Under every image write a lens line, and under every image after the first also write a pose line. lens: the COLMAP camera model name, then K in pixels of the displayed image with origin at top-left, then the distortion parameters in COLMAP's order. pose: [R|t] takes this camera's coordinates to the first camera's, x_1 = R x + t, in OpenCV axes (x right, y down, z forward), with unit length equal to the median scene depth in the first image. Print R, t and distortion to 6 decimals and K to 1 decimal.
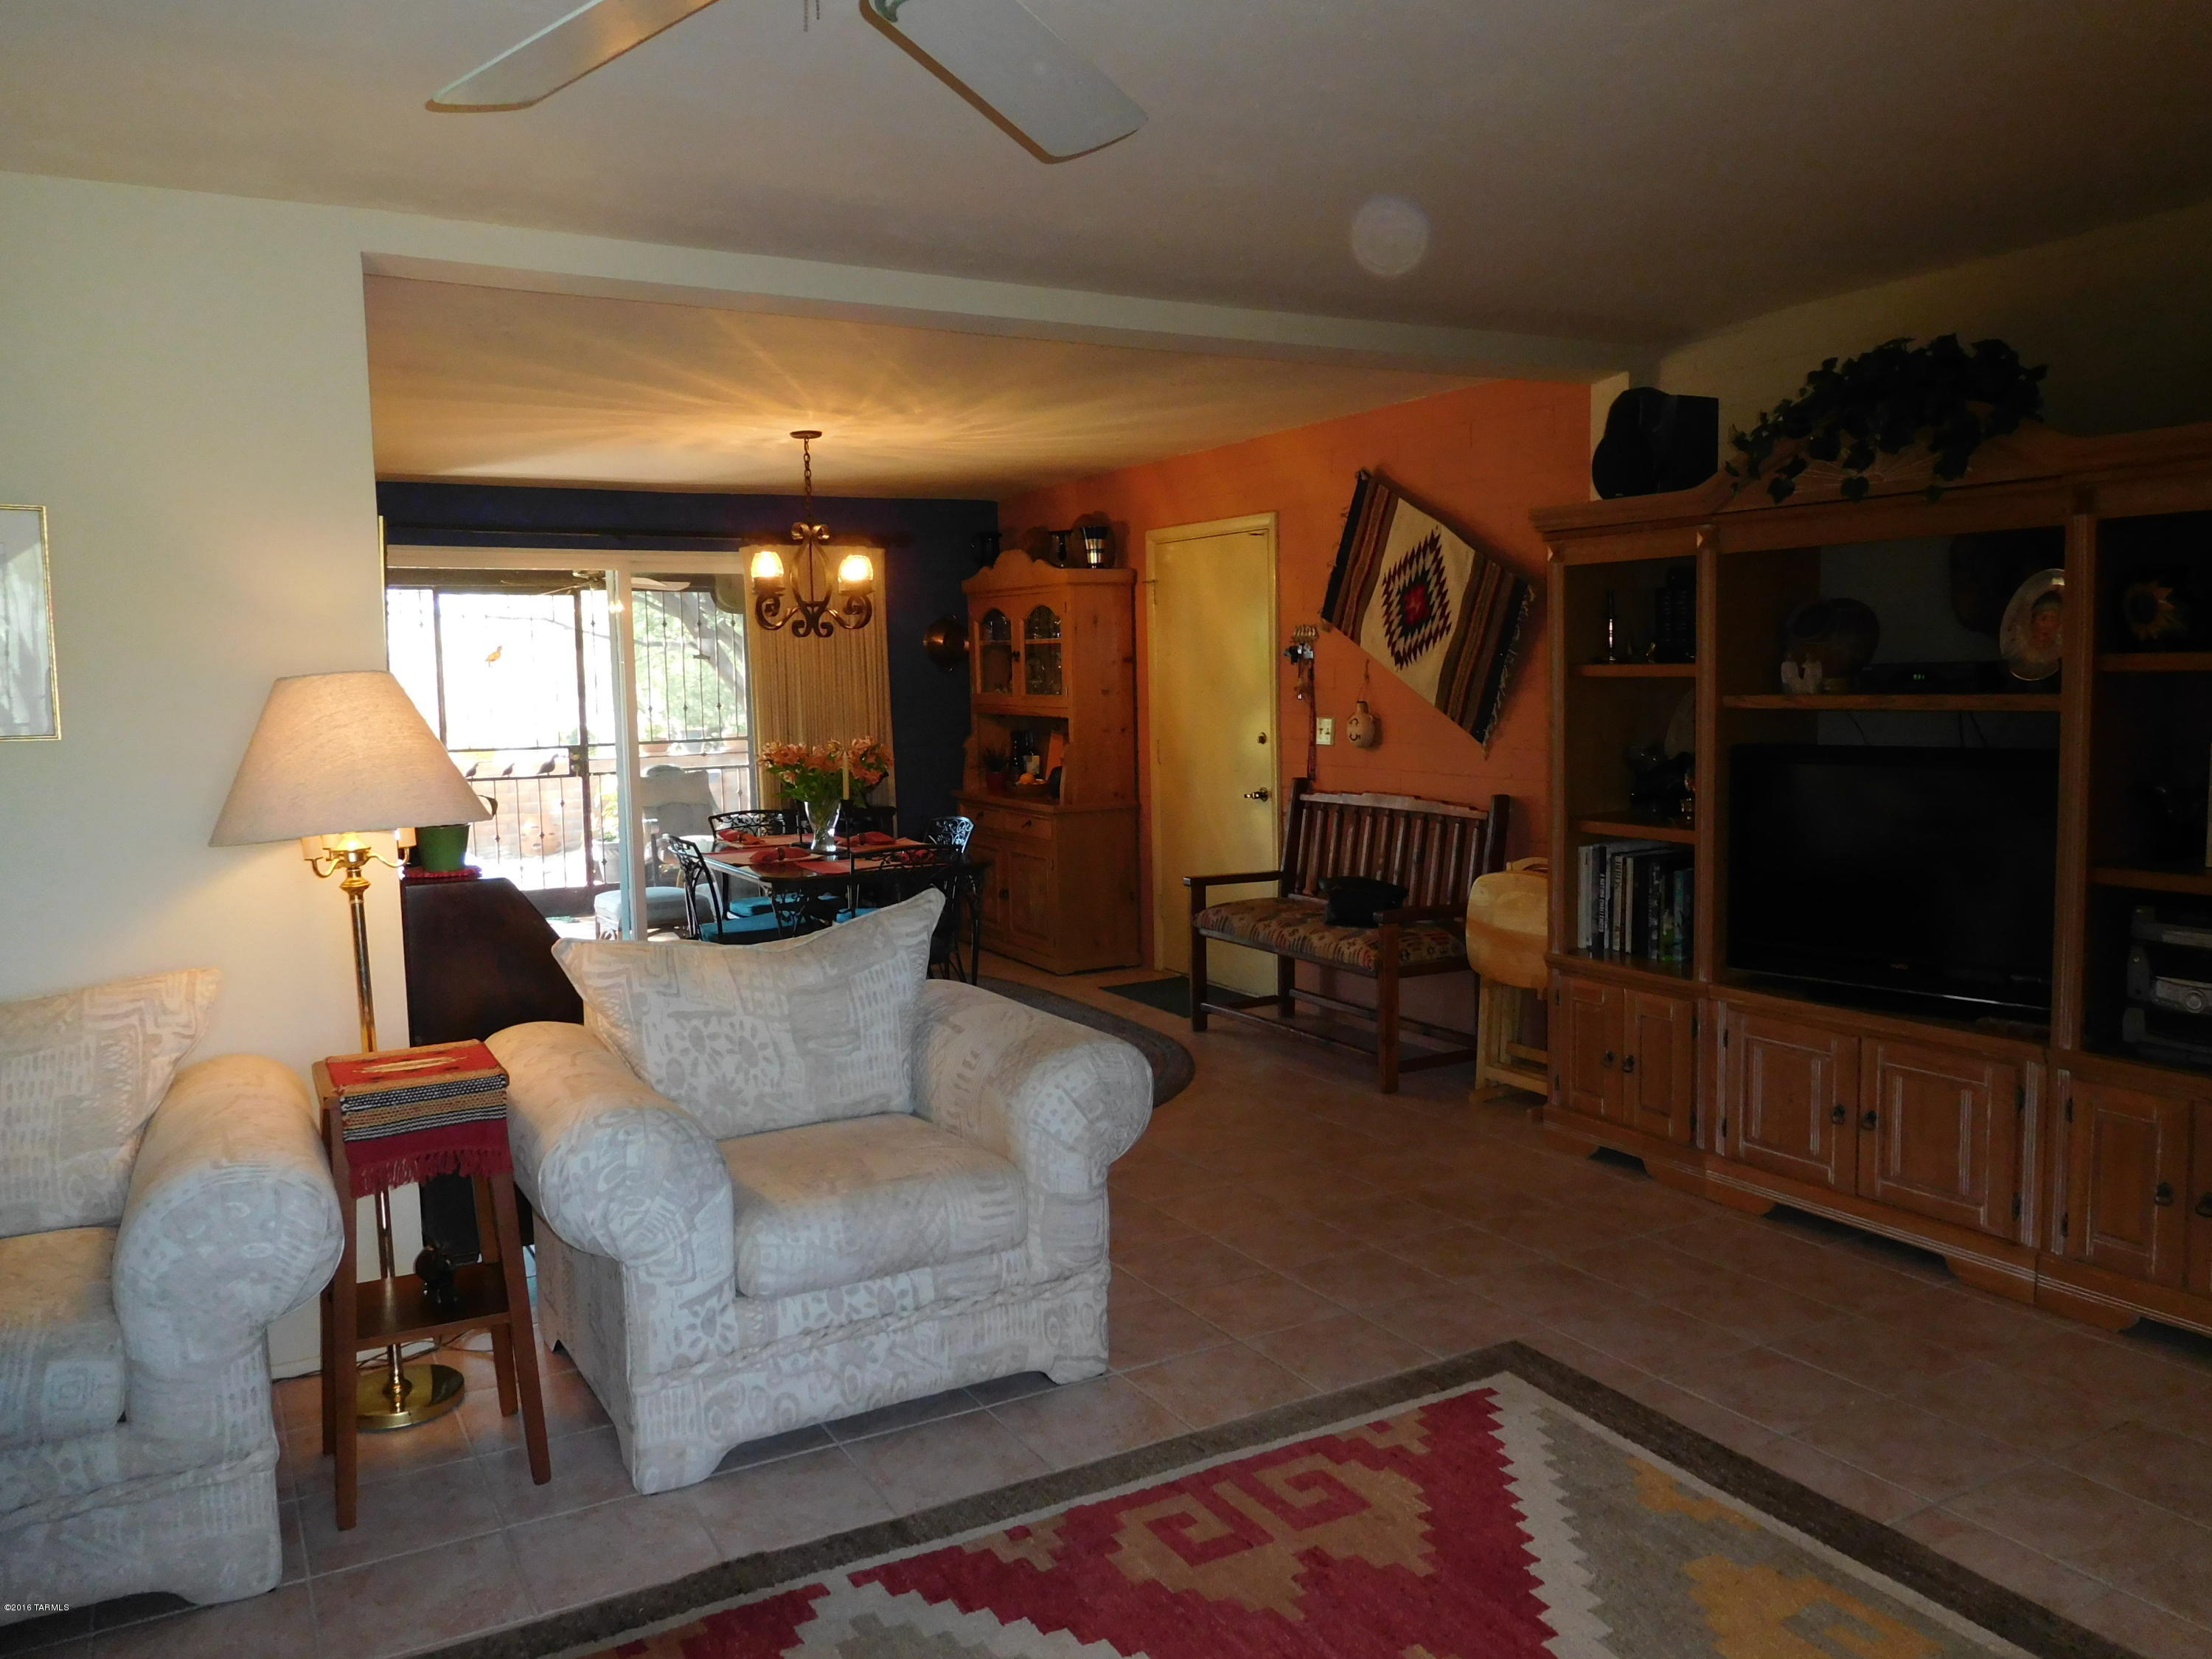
lens RADIAL K [[1692.5, 0, 1110.6], [0, 1692.5, 822.8], [0, 0, 1]] dist [-0.000702, -0.000159]
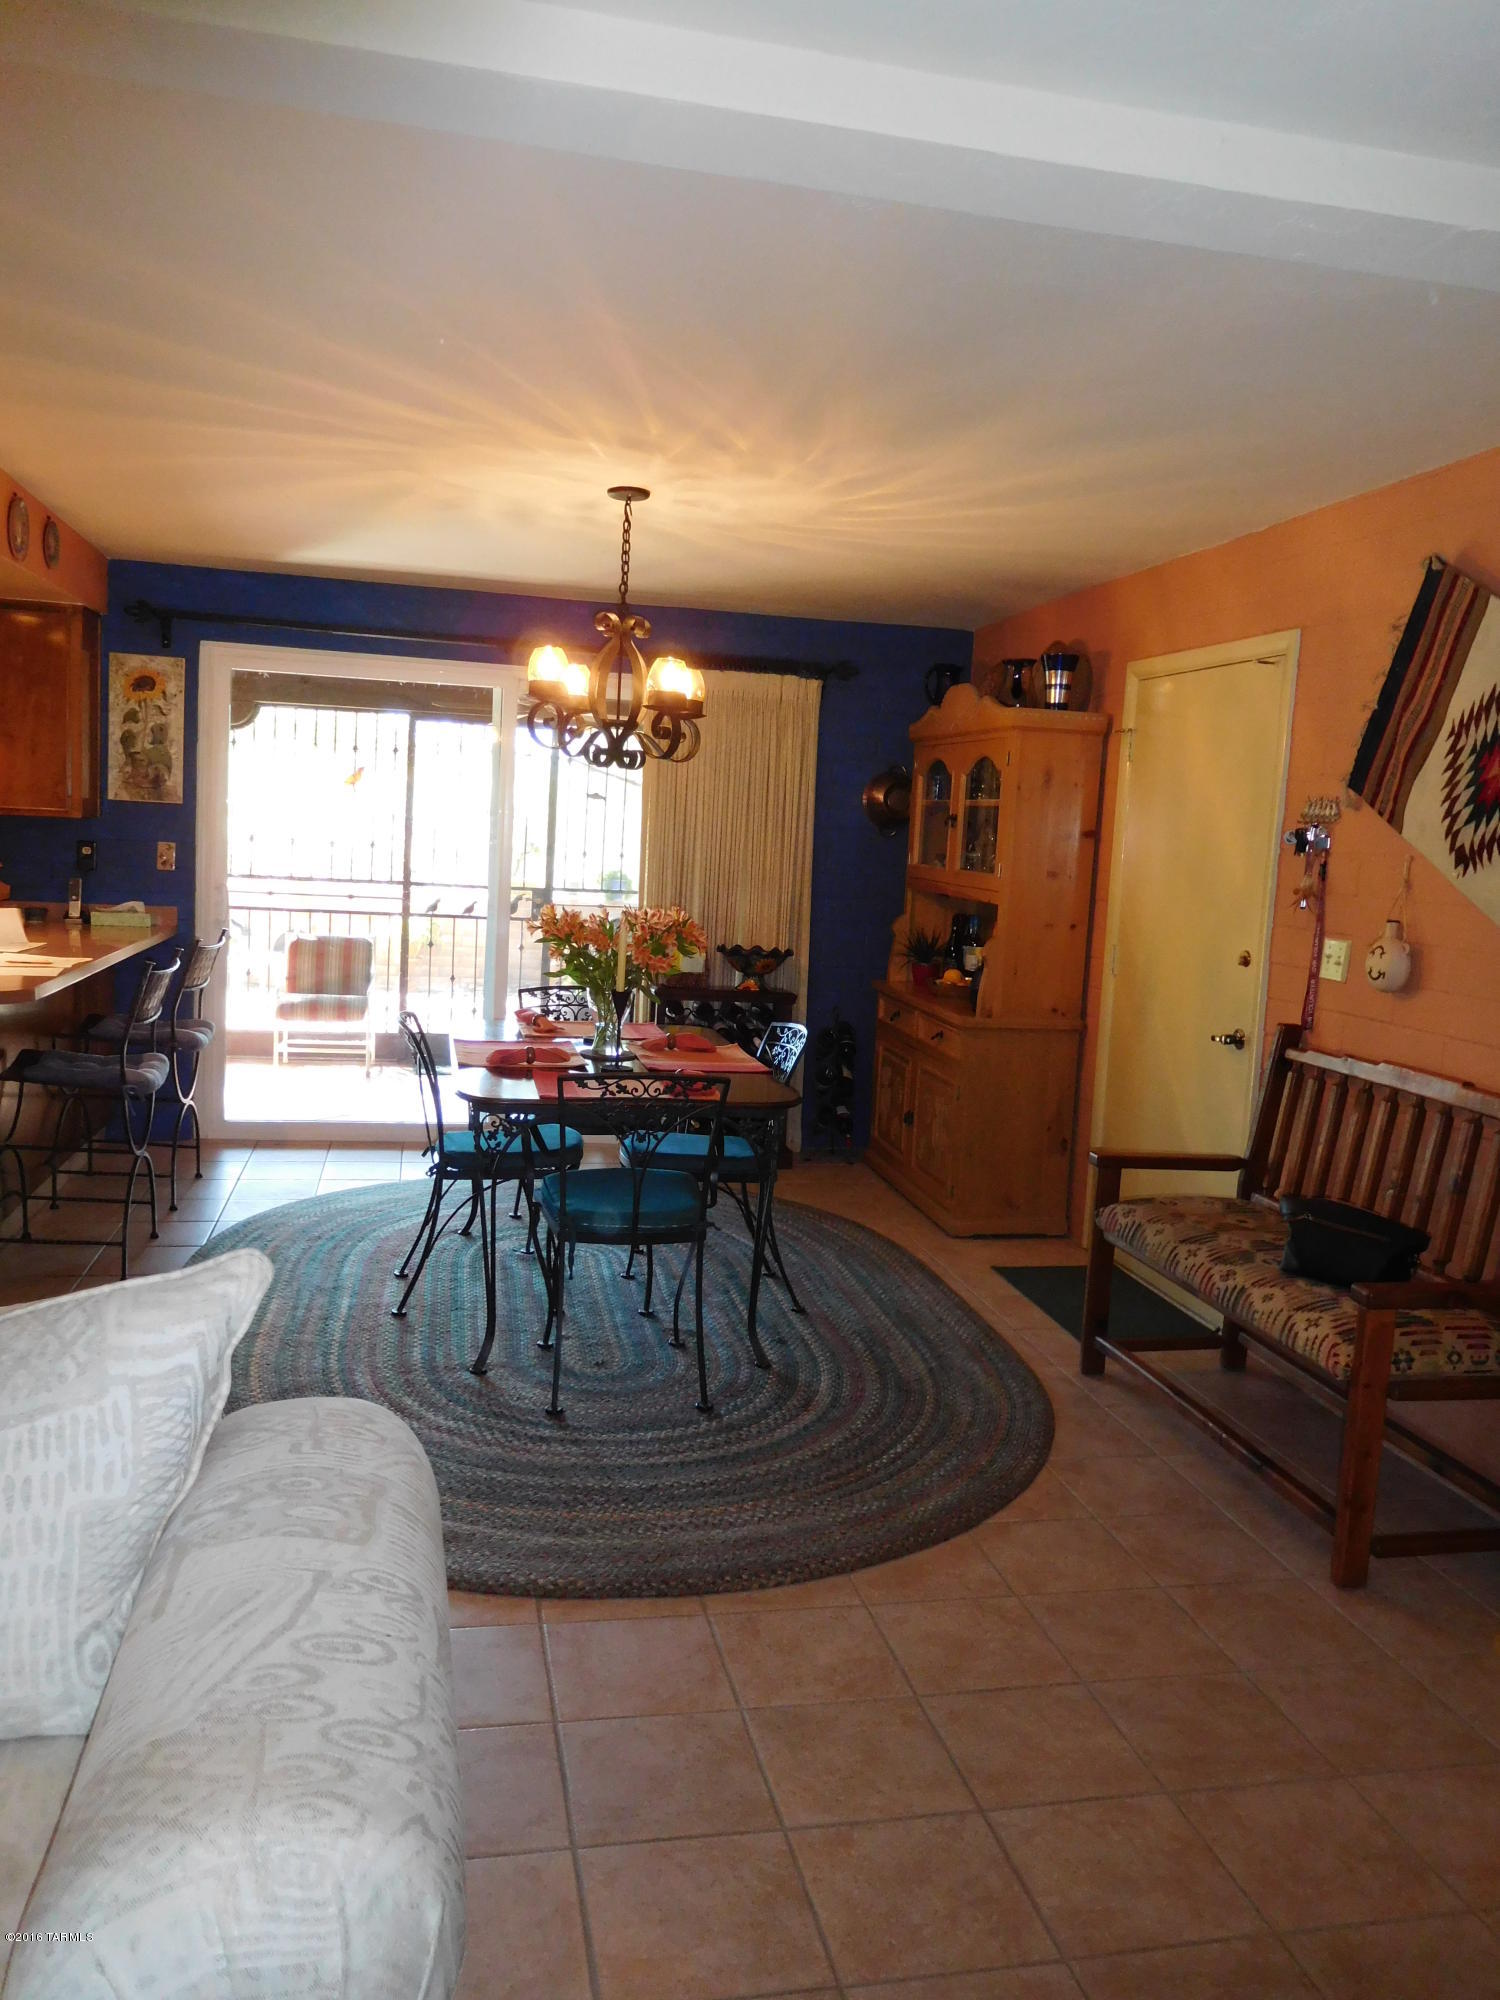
lens RADIAL K [[1536.1, 0, 750.0], [0, 1536.1, 1000.0], [0, 0, 1]] dist [0.003505, 0.010100]
pose [[0.952521, 0.104443, -0.285997, 0.087479], [-0.100526, 0.994529, 0.028388, -0.034420], [0.287398, 0.001710, 0.957810, 0.380501]]
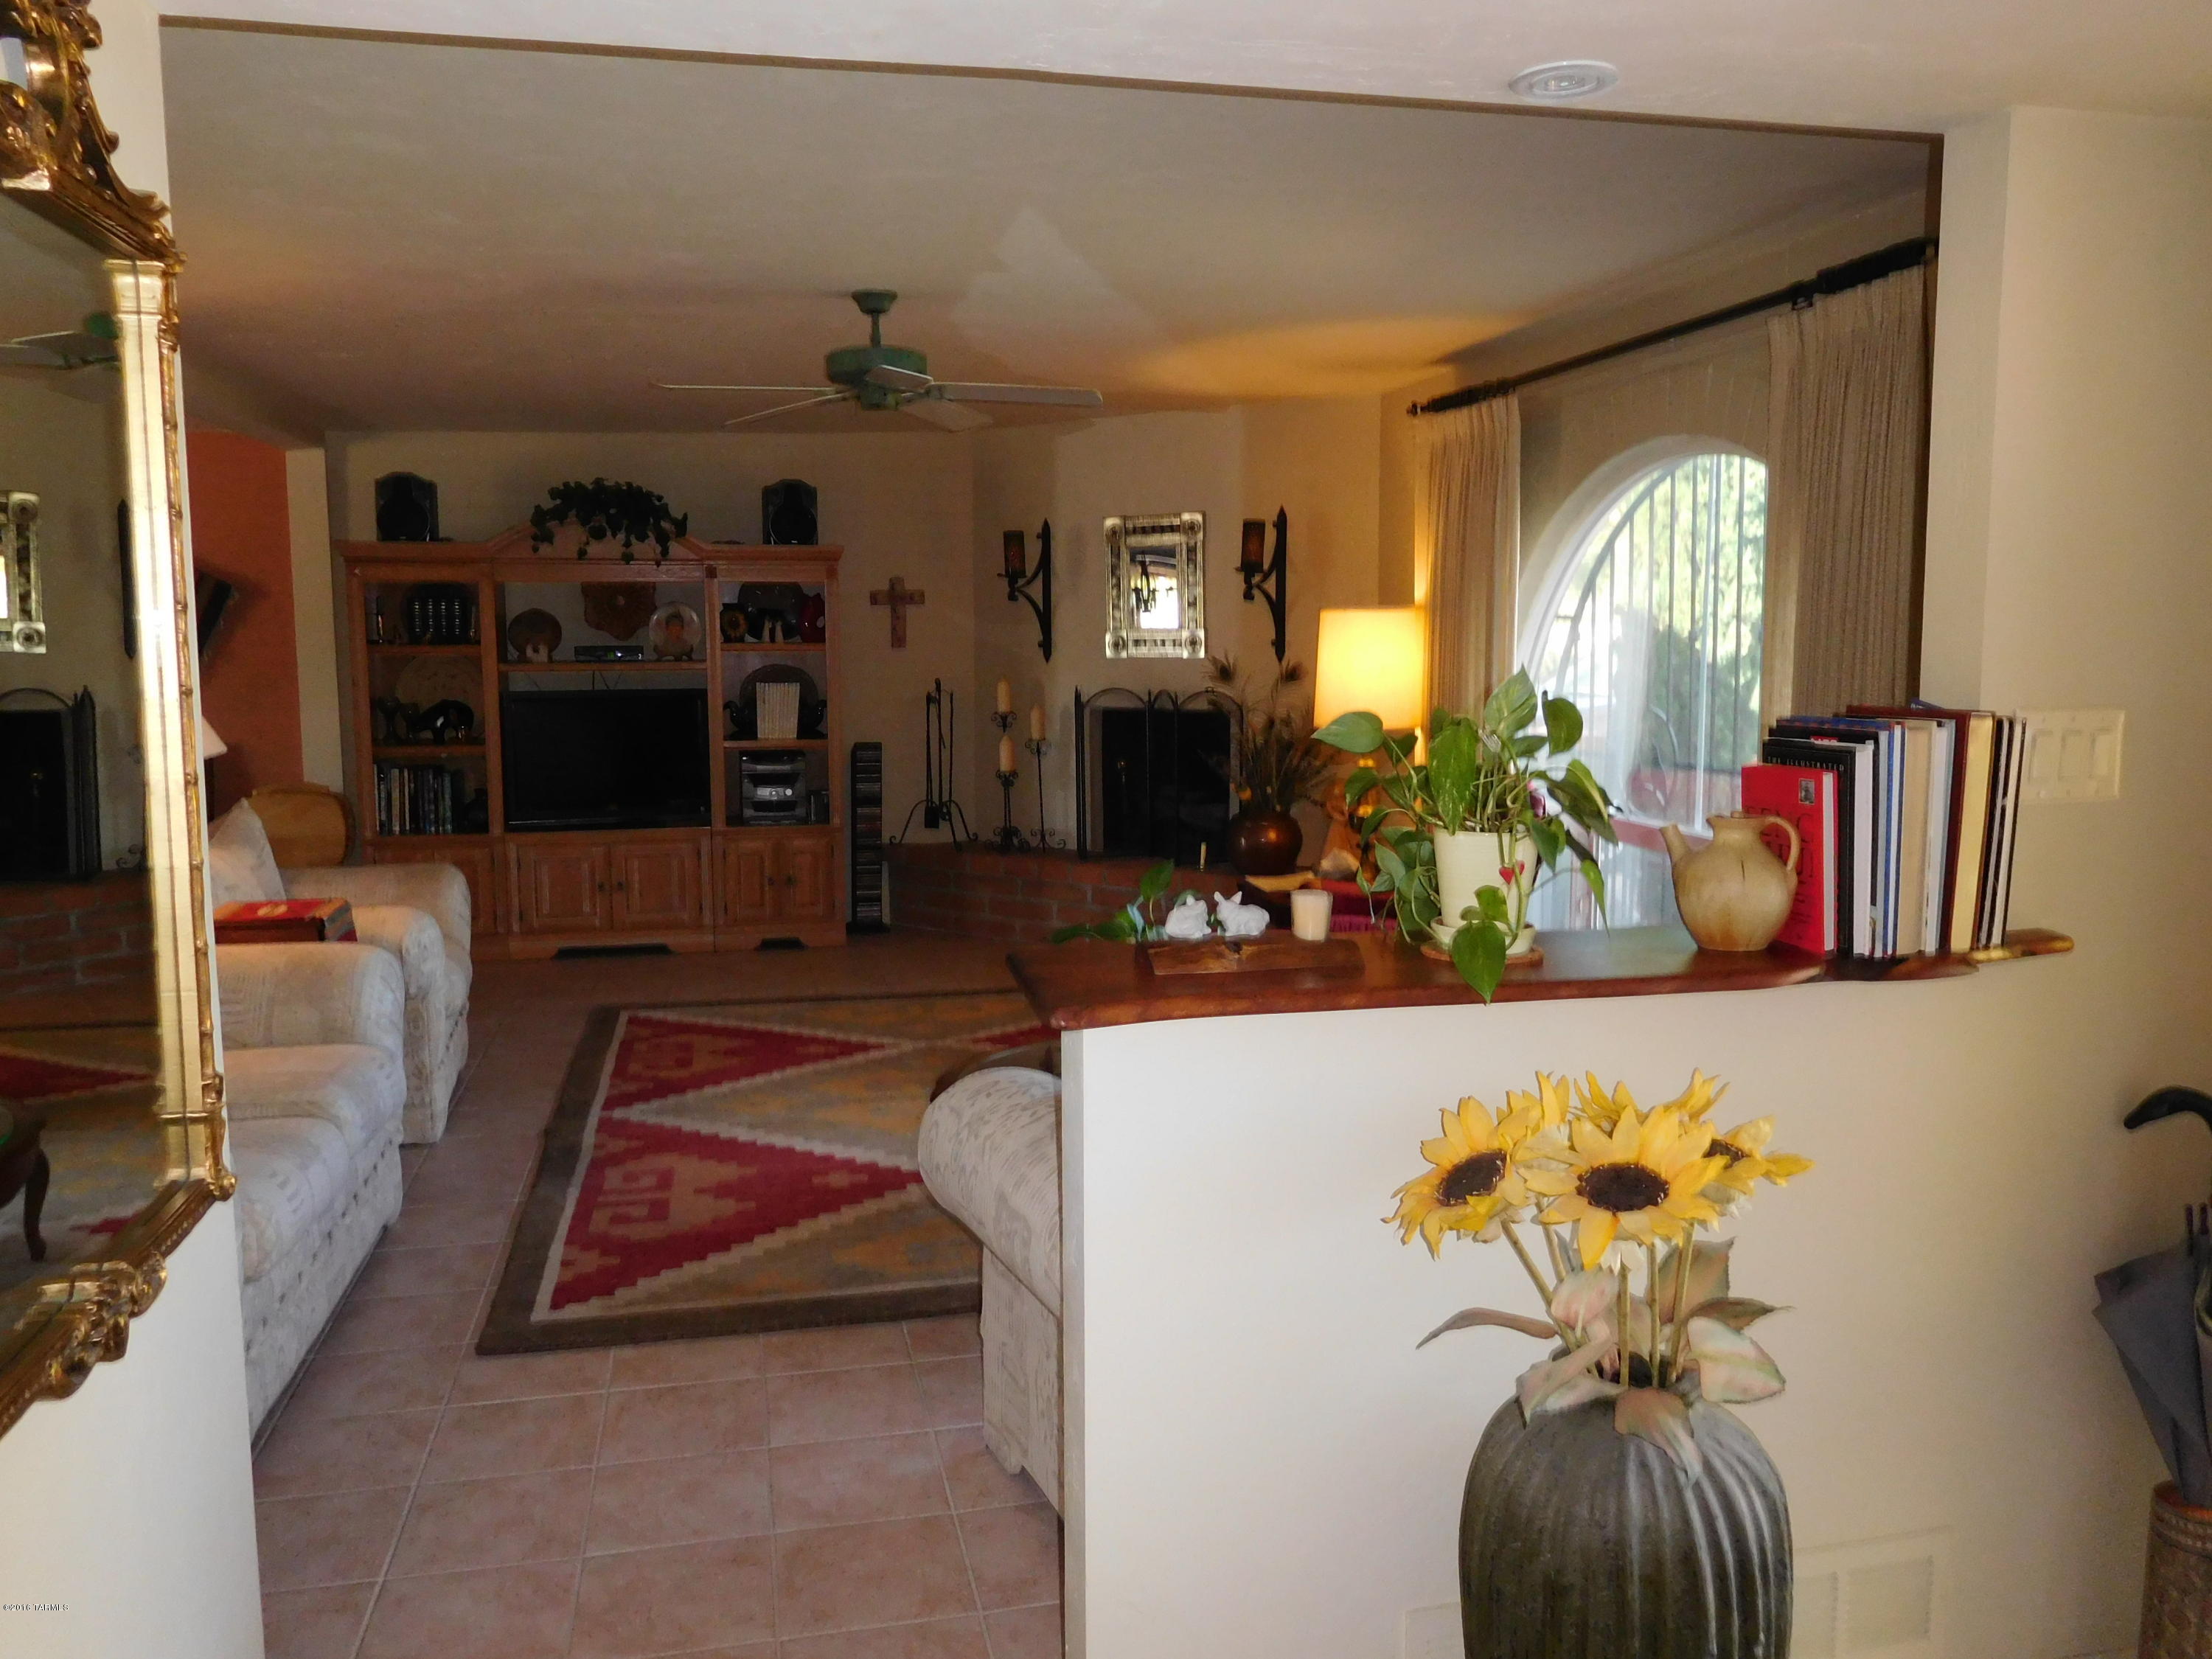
lens RADIAL K [[1664.0, 0, 1101.2], [0, 1664.0, 842.4], [0, 0, 1]] dist [-0.006654, 0.003337]
pose [[0.290215, -0.095261, 0.952208, -0.762743], [0.083827, 0.993739, 0.073867, 0.021815], [-0.953283, 0.058383, 0.296383, -0.050411]]
